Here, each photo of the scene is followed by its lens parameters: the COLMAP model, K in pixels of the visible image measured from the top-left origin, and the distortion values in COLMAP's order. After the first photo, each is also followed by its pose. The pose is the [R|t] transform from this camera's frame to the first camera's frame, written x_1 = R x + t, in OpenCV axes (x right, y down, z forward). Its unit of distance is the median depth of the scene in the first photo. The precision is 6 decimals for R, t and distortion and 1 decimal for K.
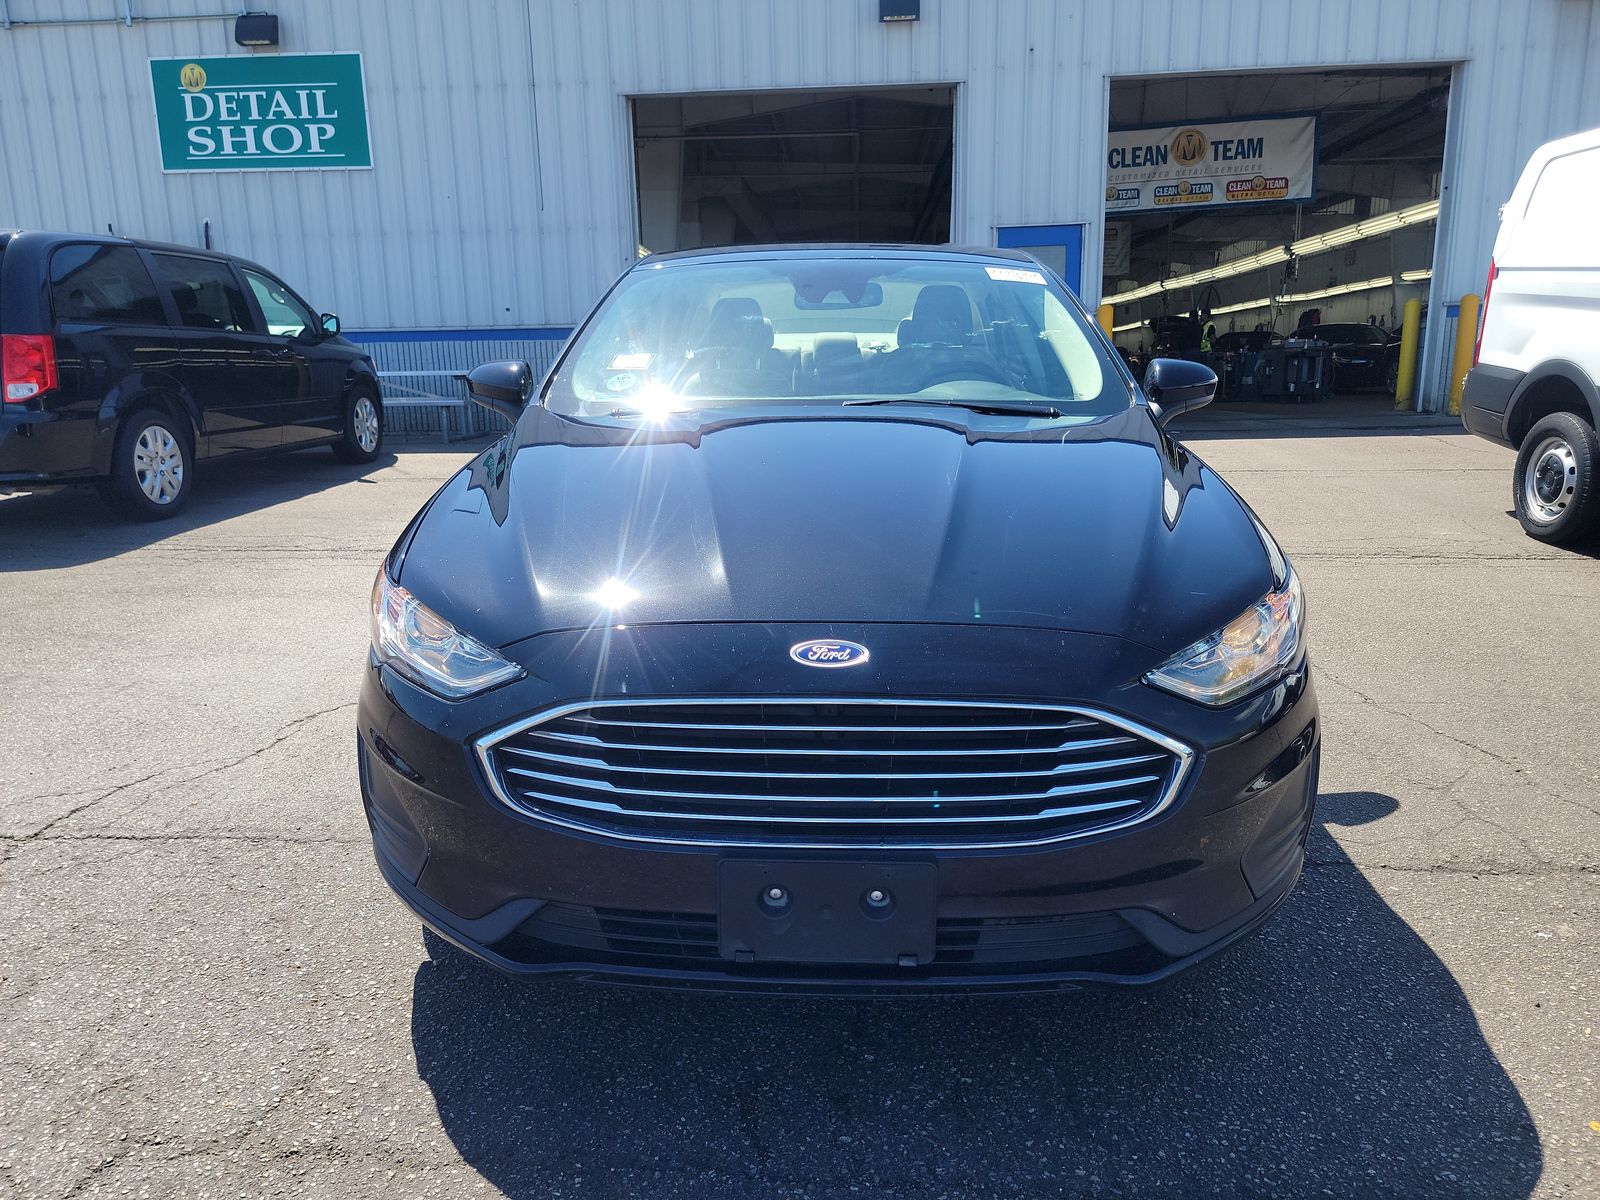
lens RADIAL K [[1085.3, 0, 804.8], [0, 1085.3, 605.8], [0, 0, 1]] dist [0.045319, -0.039164]
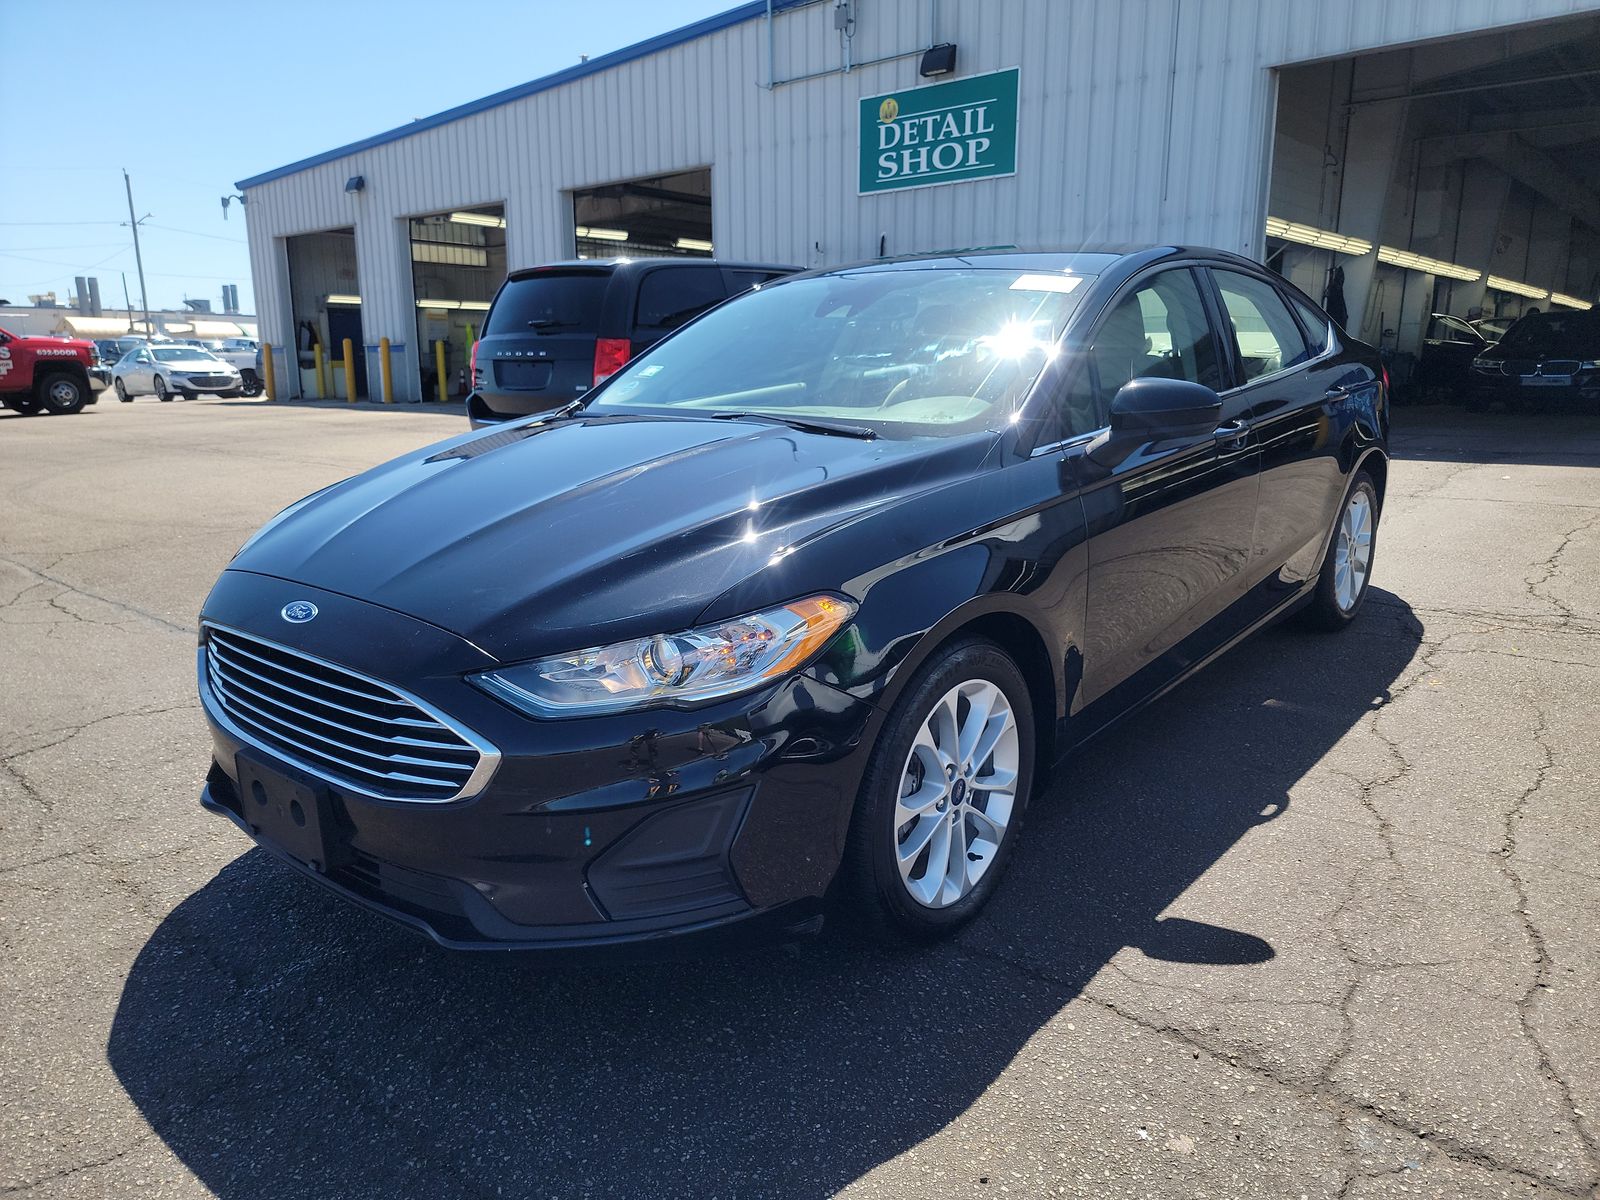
lens RADIAL K [[1085.3, 0, 801.4], [0, 1085.3, 603.2], [0, 0, 1]] dist [0.045319, -0.039164]
pose [[0.795903, 0.140248, -0.588956, 0.126365], [-0.136171, 0.989342, 0.051573, -0.011384], [0.589912, 0.039152, 0.806518, 0.031531]]
